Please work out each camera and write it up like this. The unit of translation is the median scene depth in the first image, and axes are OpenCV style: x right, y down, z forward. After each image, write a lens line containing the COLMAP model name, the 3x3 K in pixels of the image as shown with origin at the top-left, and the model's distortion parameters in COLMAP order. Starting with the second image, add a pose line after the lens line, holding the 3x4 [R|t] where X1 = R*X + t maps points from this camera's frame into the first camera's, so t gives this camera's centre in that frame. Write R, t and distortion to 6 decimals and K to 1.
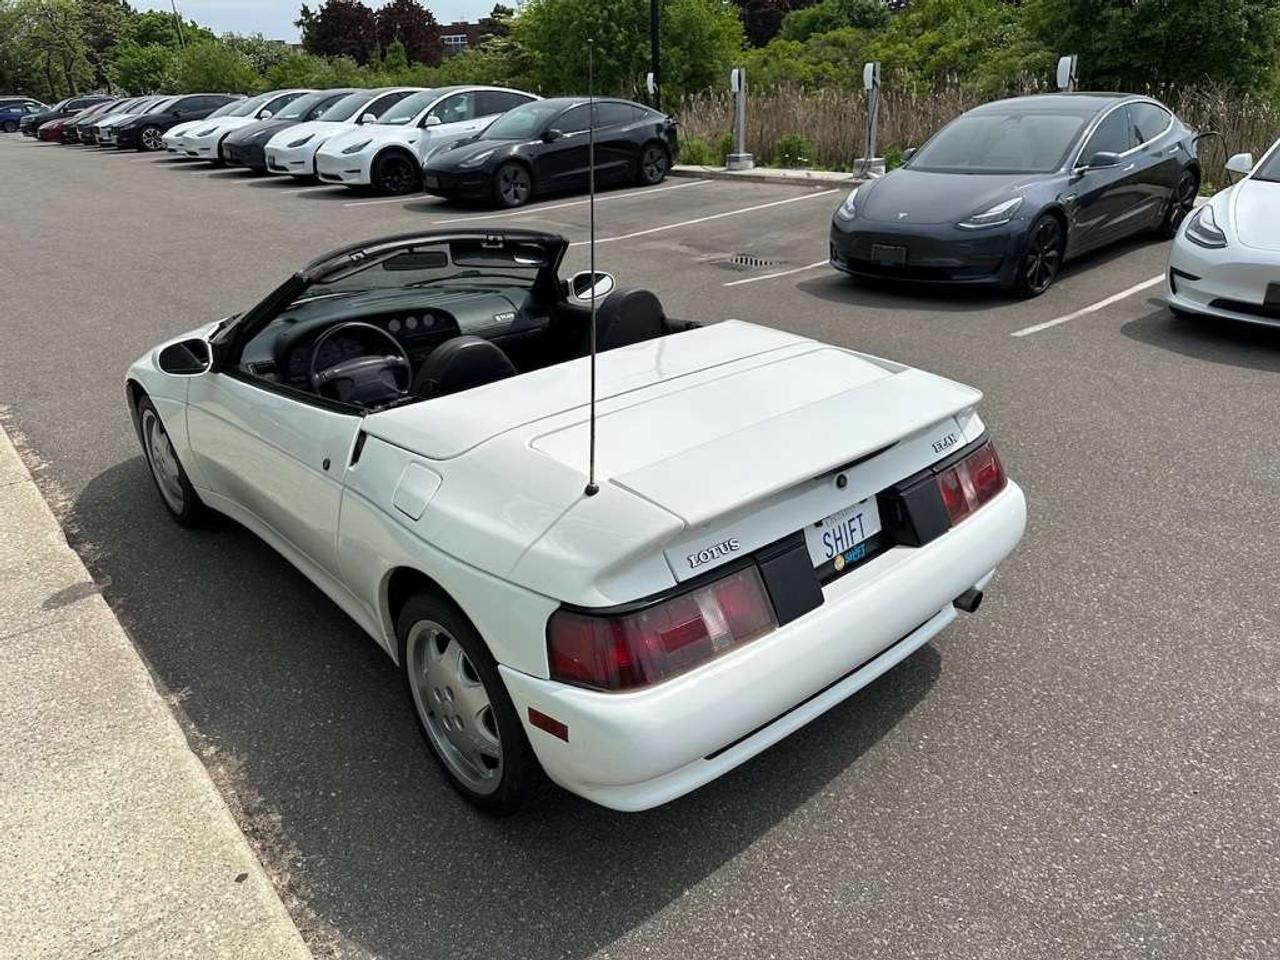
lens RADIAL K [[903.9, 0, 634.7], [0, 903.9, 475.0], [0, 0, 1]] dist [0.020416, -0.026822]
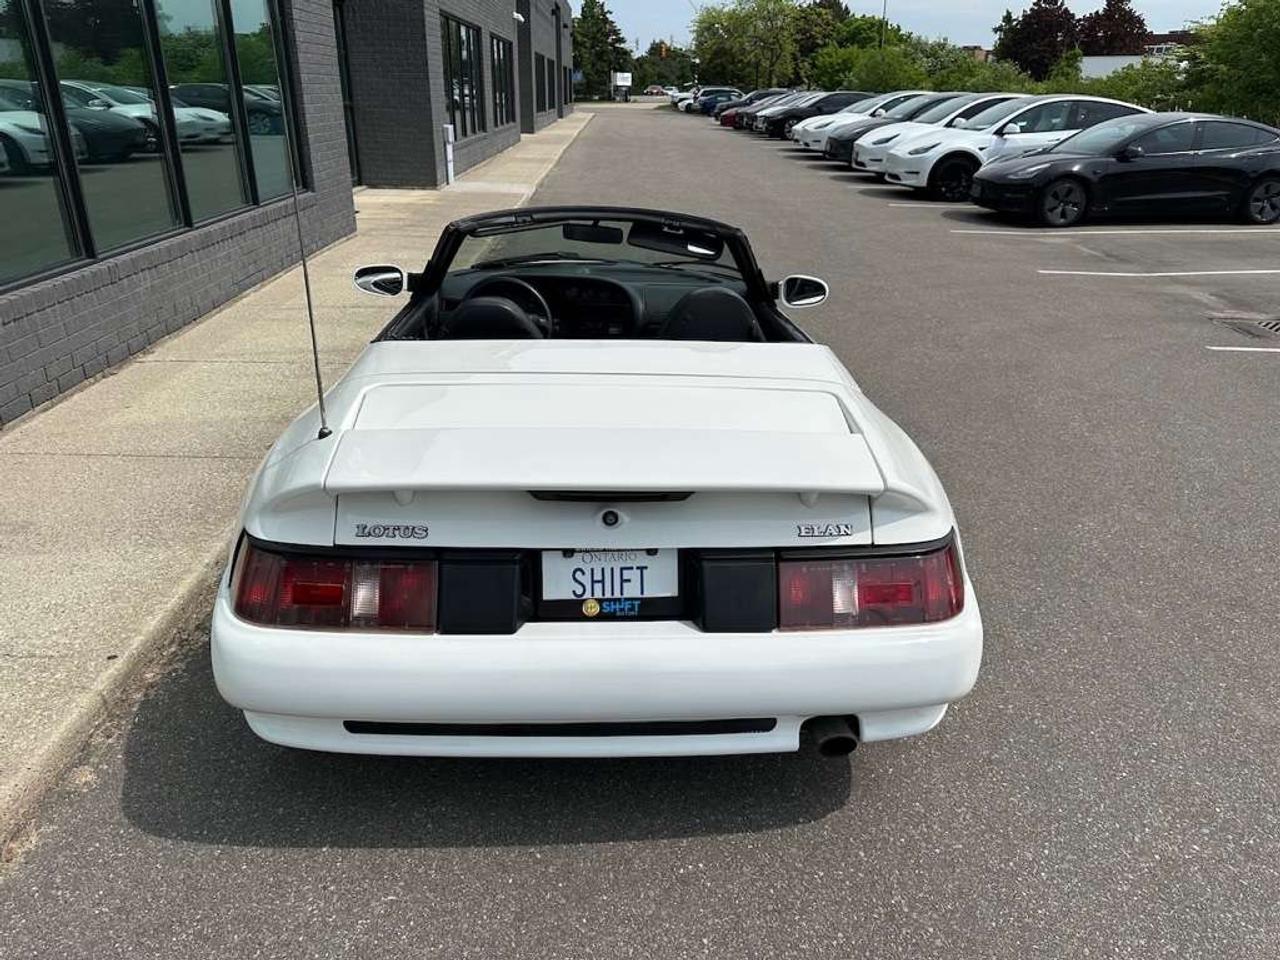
lens RADIAL K [[901.5, 0, 644.0], [0, 901.5, 467.6], [0, 0, 1]] dist [0.025013, -0.034115]
pose [[0.785396, 0.279998, -0.552045, 0.635516], [-0.286280, 0.955039, 0.077105, -0.102418], [0.548814, 0.097481, 0.830241, 0.259505]]
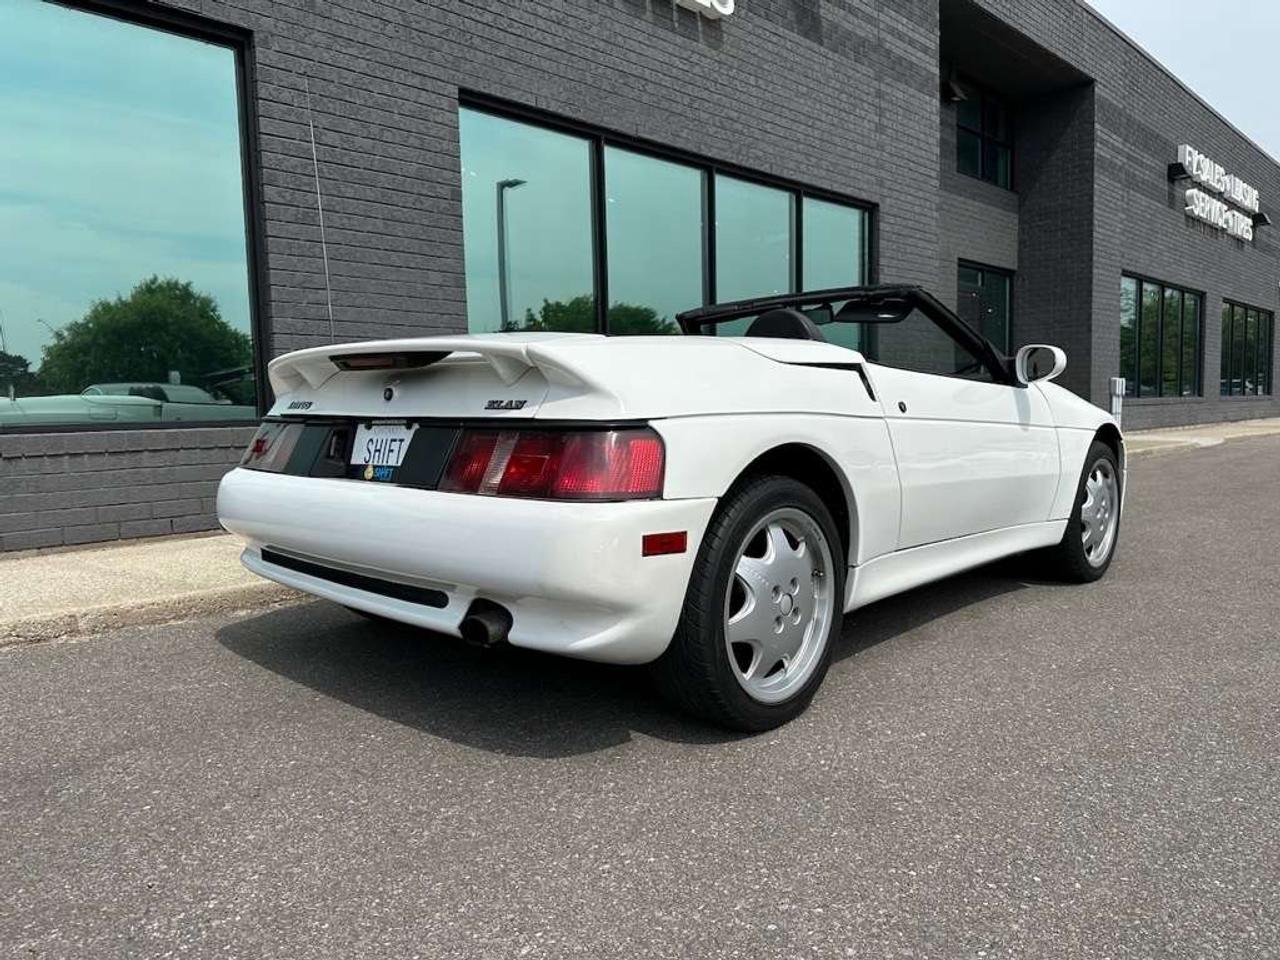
lens RADIAL K [[901.5, 0, 639.5], [0, 901.5, 481.0], [0, 0, 1]] dist [0.025013, -0.034115]
pose [[0.097638, 0.113649, -0.988712, 1.138247], [-0.380278, 0.922335, 0.068466, -0.072234], [0.919704, 0.369300, 0.133273, 1.028064]]
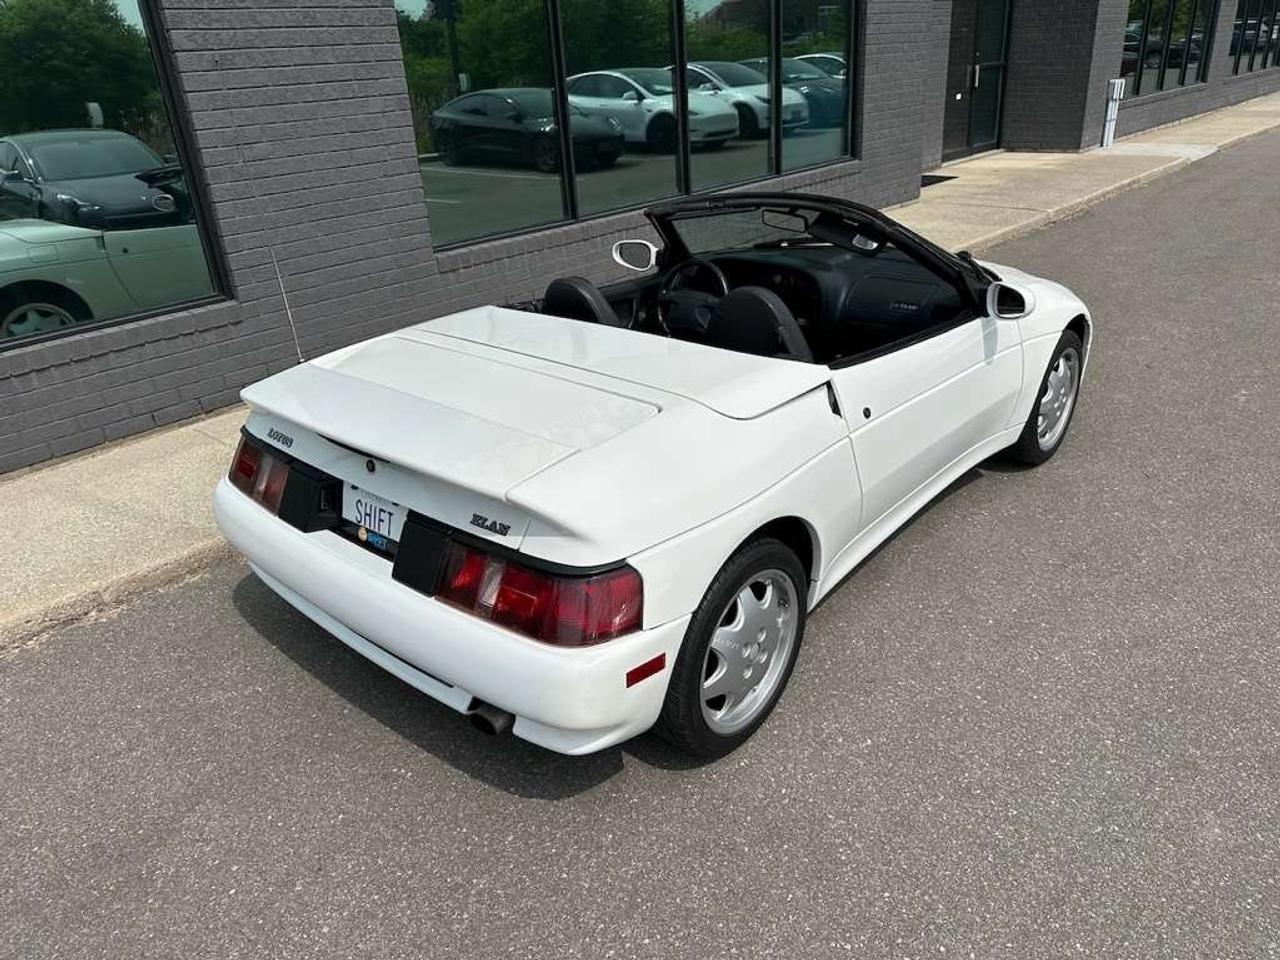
lens RADIAL K [[901.5, 0, 646.1], [0, 901.5, 480.5], [0, 0, 1]] dist [0.025013, -0.034115]
pose [[0.139891, 0.438162, -0.887944, 1.083660], [-0.344868, 0.862173, 0.371113, -0.428843], [0.928168, 0.254308, 0.271718, 0.898318]]
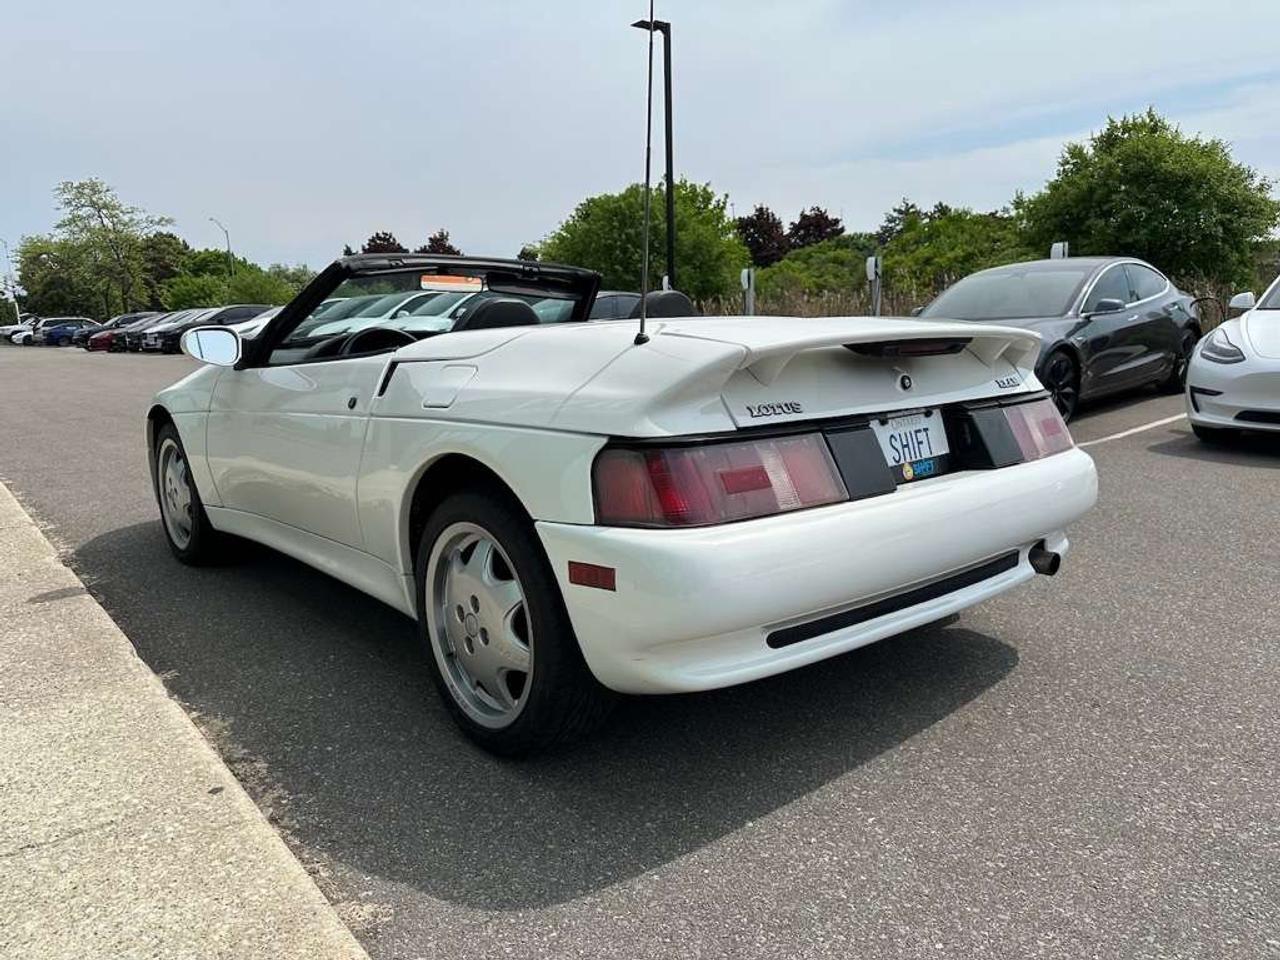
lens RADIAL K [[901.5, 0, 634.4], [0, 901.5, 480.7], [0, 0, 1]] dist [0.025013, -0.034115]
pose [[0.999881, 0.009934, -0.011806, -0.033697], [-0.012375, 0.973339, -0.229039, 0.283879], [0.009216, 0.229158, 0.973346, 0.103482]]
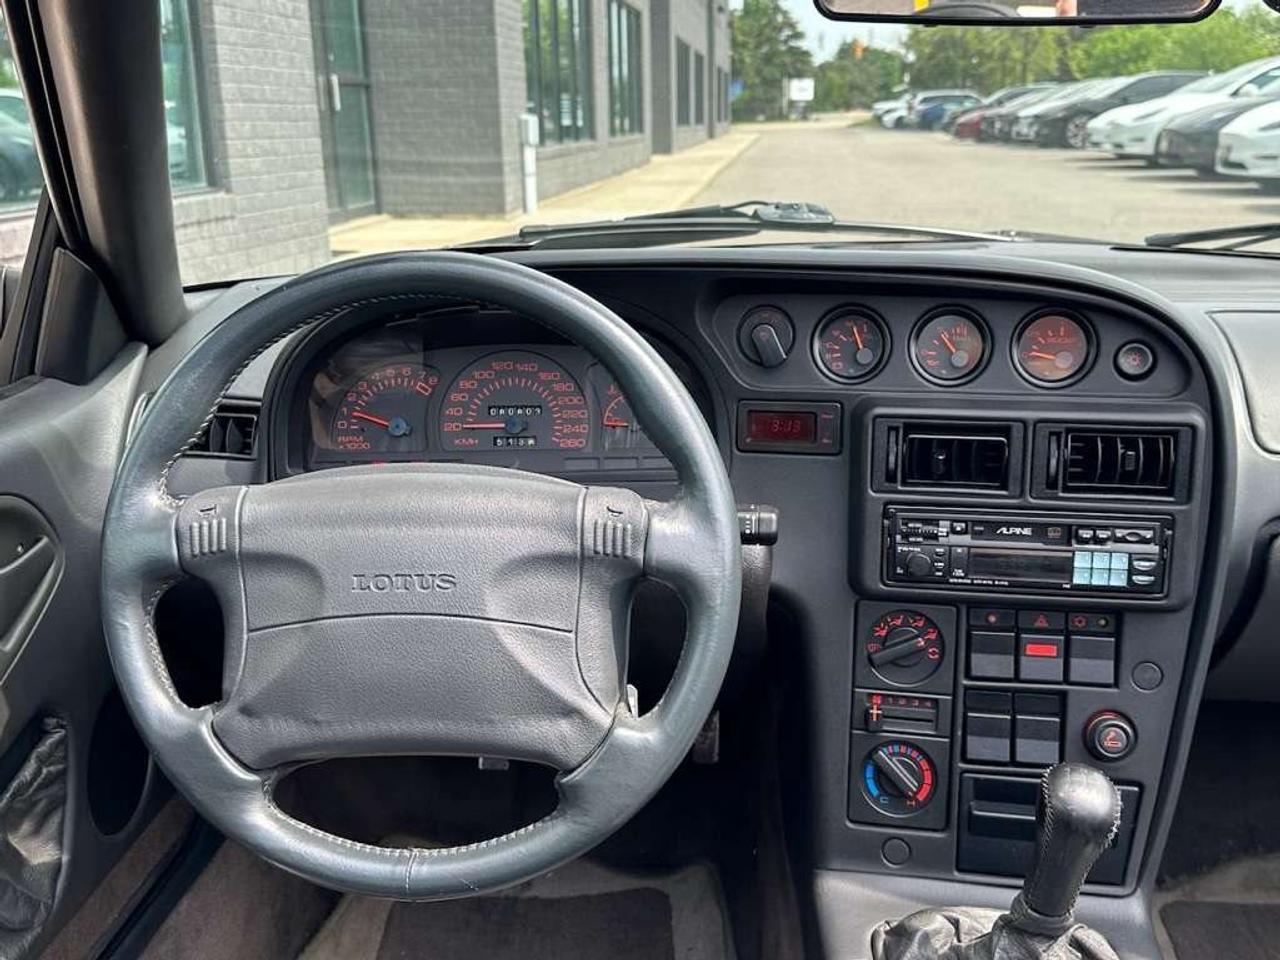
lens RADIAL K [[1318.6, 0, 652.9], [0, 1318.6, 484.6], [0, 0, 1]] dist [0.026943, 0.000000]
pose [[0.702100, 0.212316, -0.679689, -0.155703], [-0.290518, 0.956869, -0.001198, -0.177696], [0.650119, 0.198304, 0.733499, 1.120681]]
